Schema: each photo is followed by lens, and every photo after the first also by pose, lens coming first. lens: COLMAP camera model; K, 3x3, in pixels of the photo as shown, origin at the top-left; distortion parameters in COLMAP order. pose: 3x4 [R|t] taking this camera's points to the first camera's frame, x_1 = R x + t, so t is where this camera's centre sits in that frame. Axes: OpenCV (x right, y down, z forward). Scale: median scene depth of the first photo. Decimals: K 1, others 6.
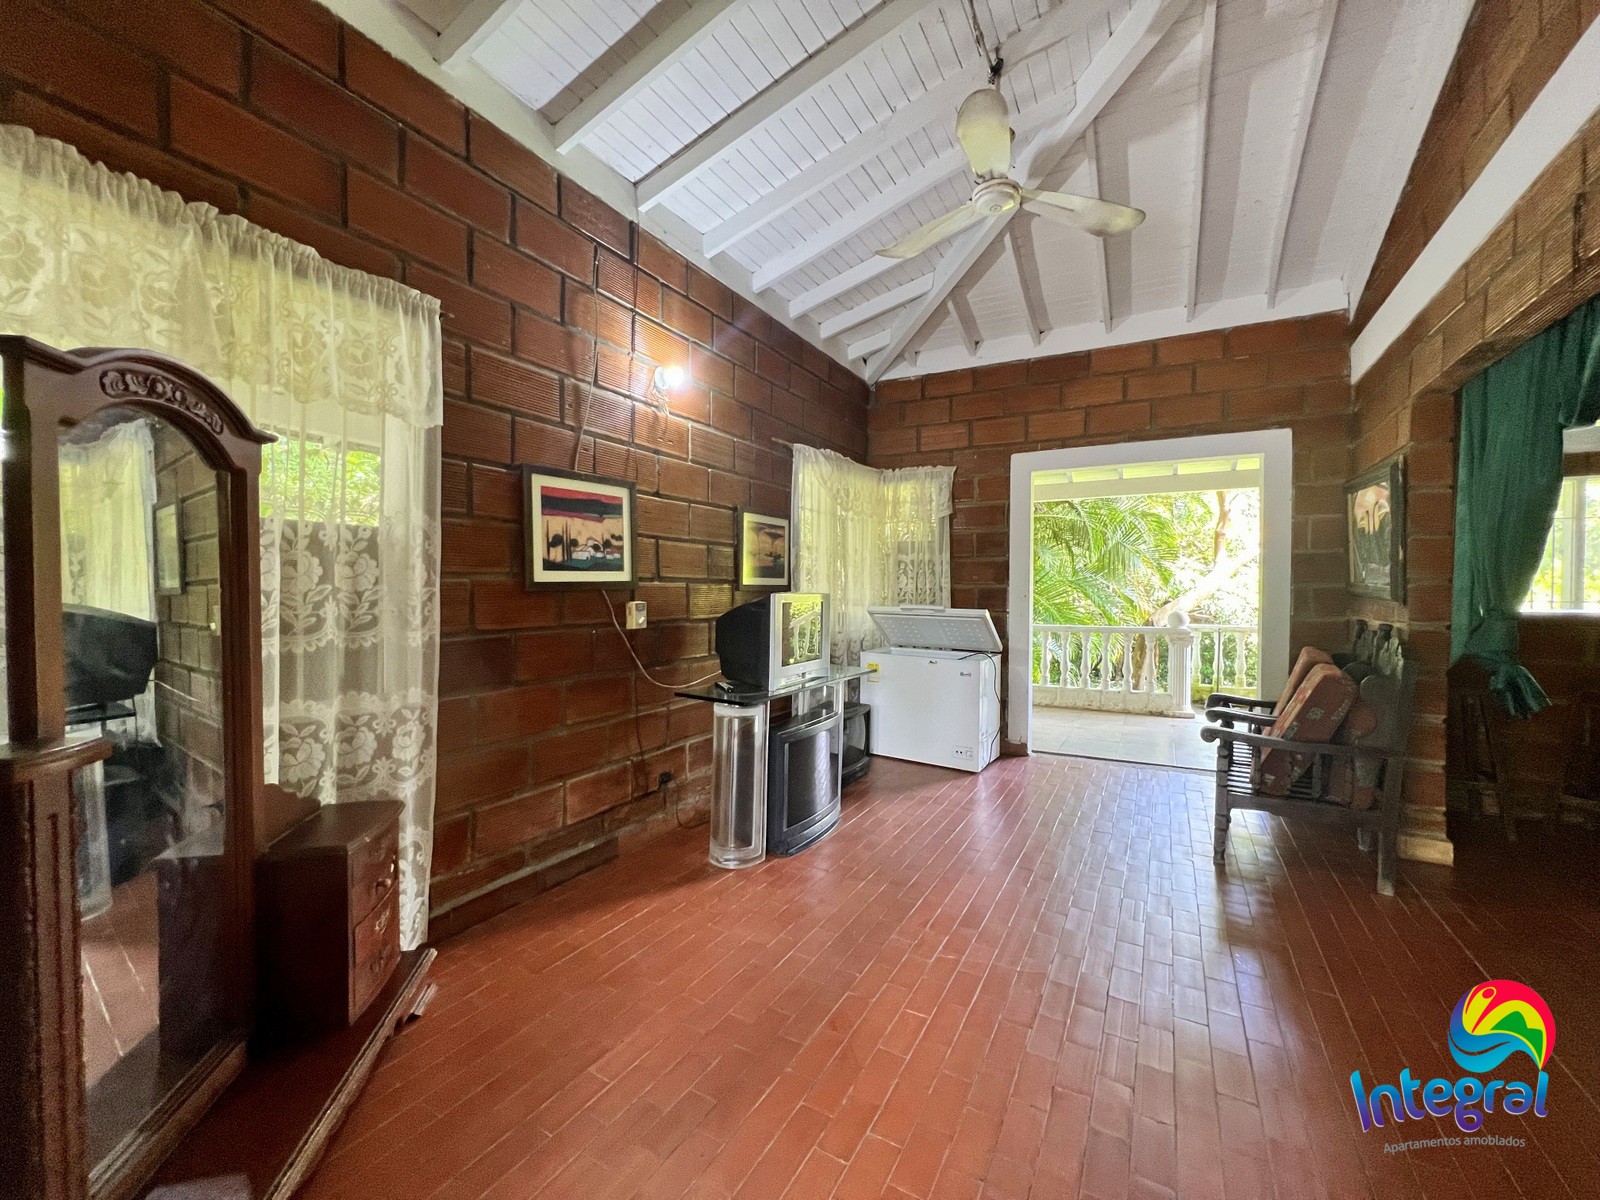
lens RADIAL K [[640.6, 0, 796.5], [0, 640.6, 598.8], [0, 0, 1]] dist [-0.001441, 0.000054]
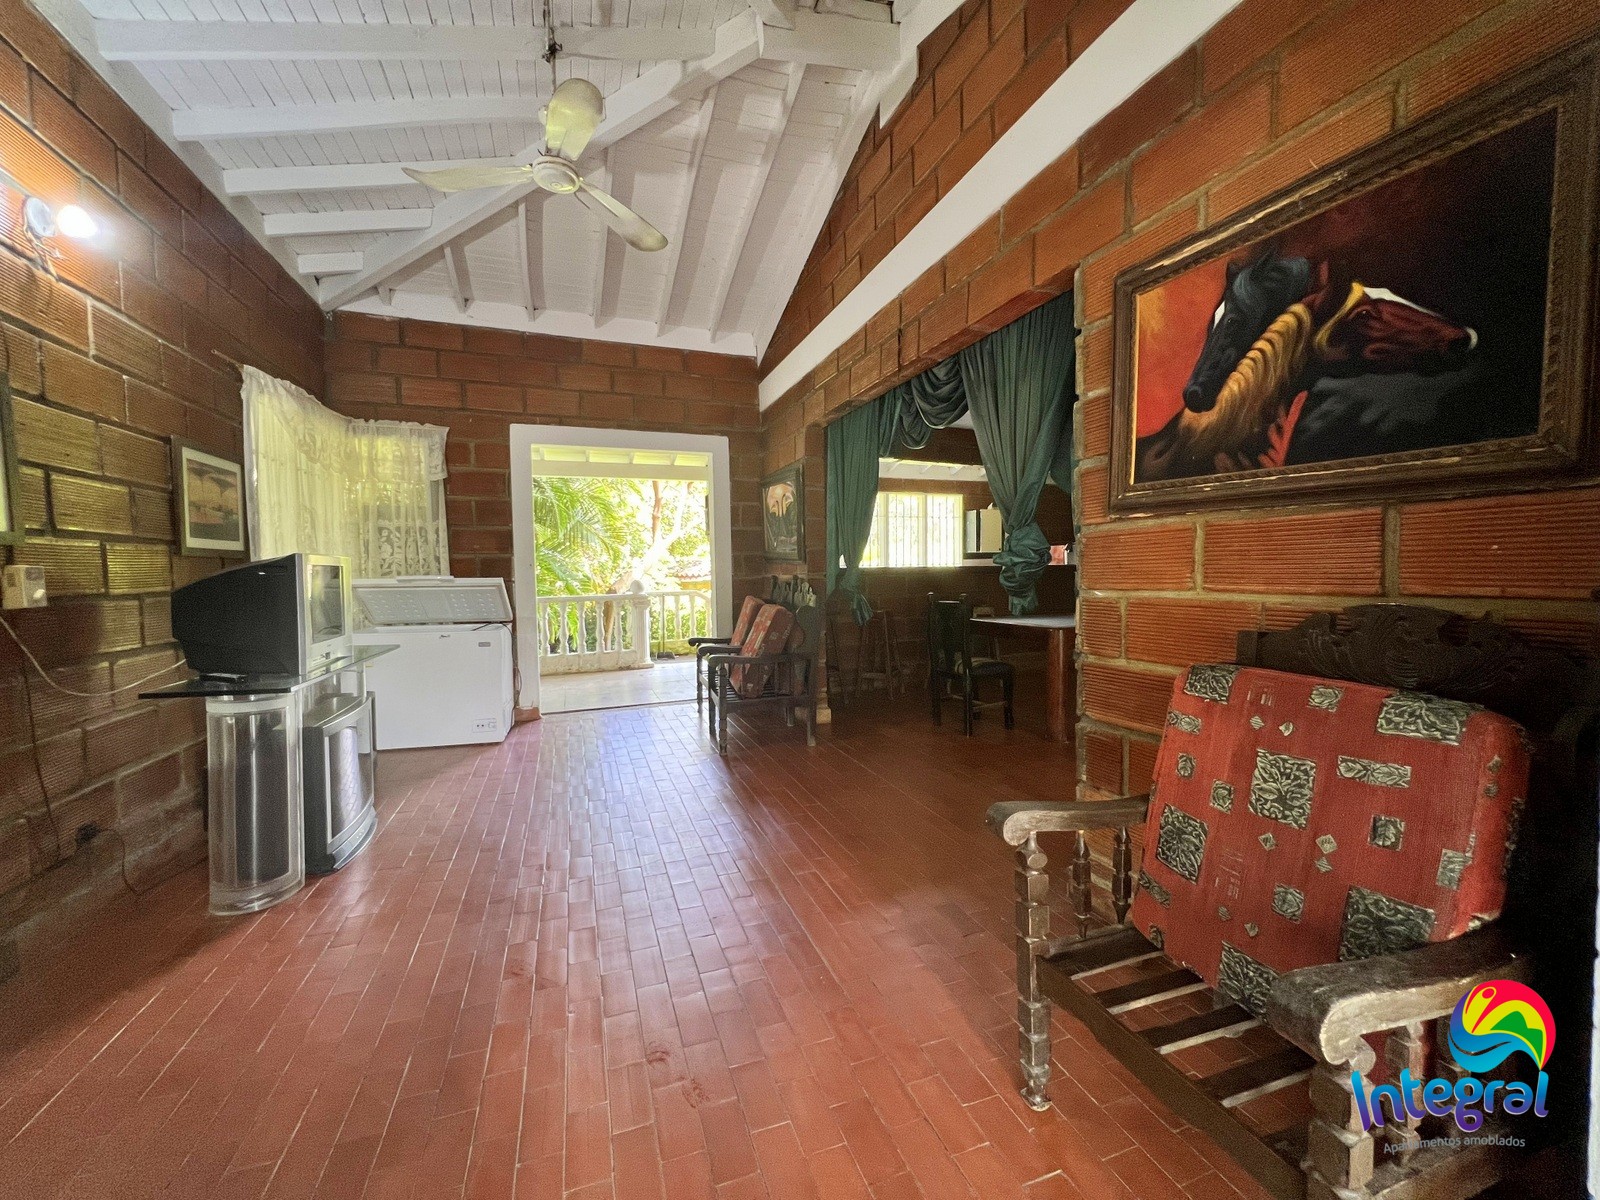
lens RADIAL K [[640.6, 0, 796.5], [0, 640.6, 598.8], [0, 0, 1]] dist [-0.001441, 0.000054]
pose [[0.650687, -0.049371, 0.757739, -0.173741], [0.030123, 0.998777, 0.039208, 0.026666], [-0.758748, -0.002687, 0.651379, 0.007896]]
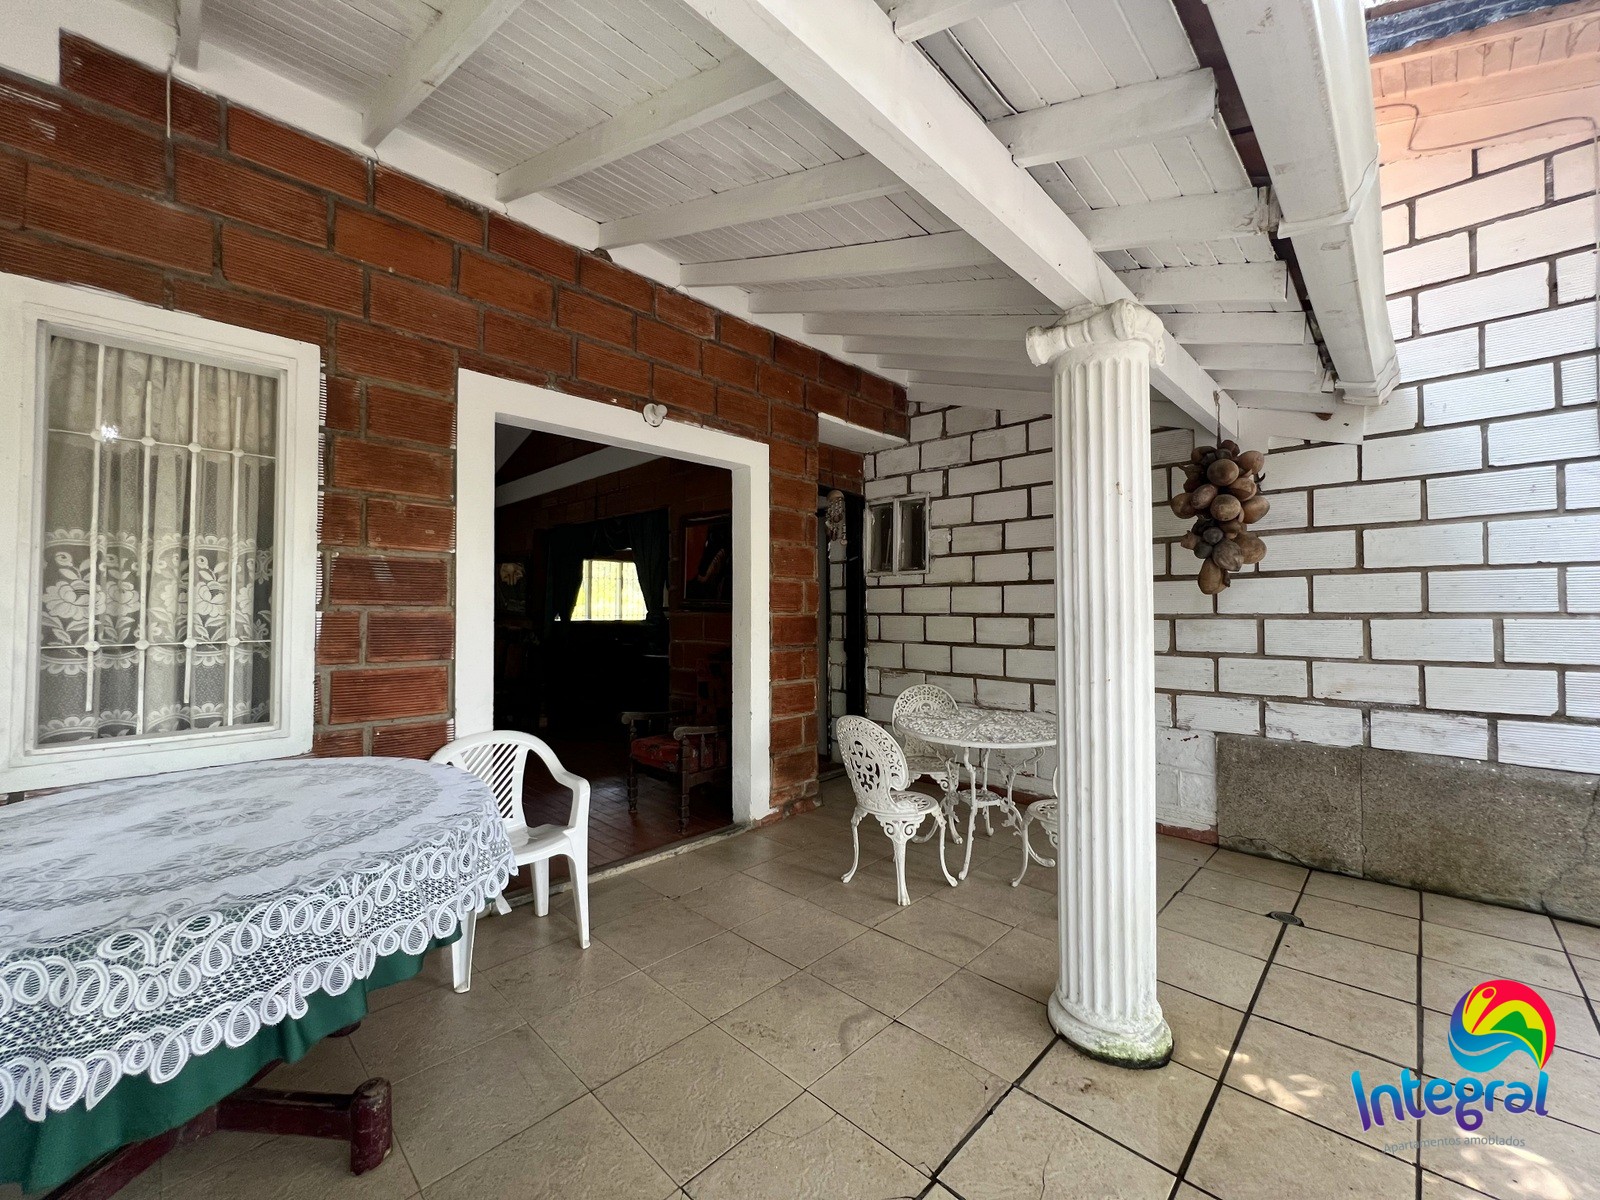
lens RADIAL K [[640.6, 0, 796.5], [0, 640.6, 598.8], [0, 0, 1]] dist [-0.001441, 0.000054]
pose [[0.261777, 0.006560, 0.965106, -0.756312], [0.020752, 0.999707, -0.012424, -0.011000], [-0.964905, 0.023280, 0.261565, -0.386492]]
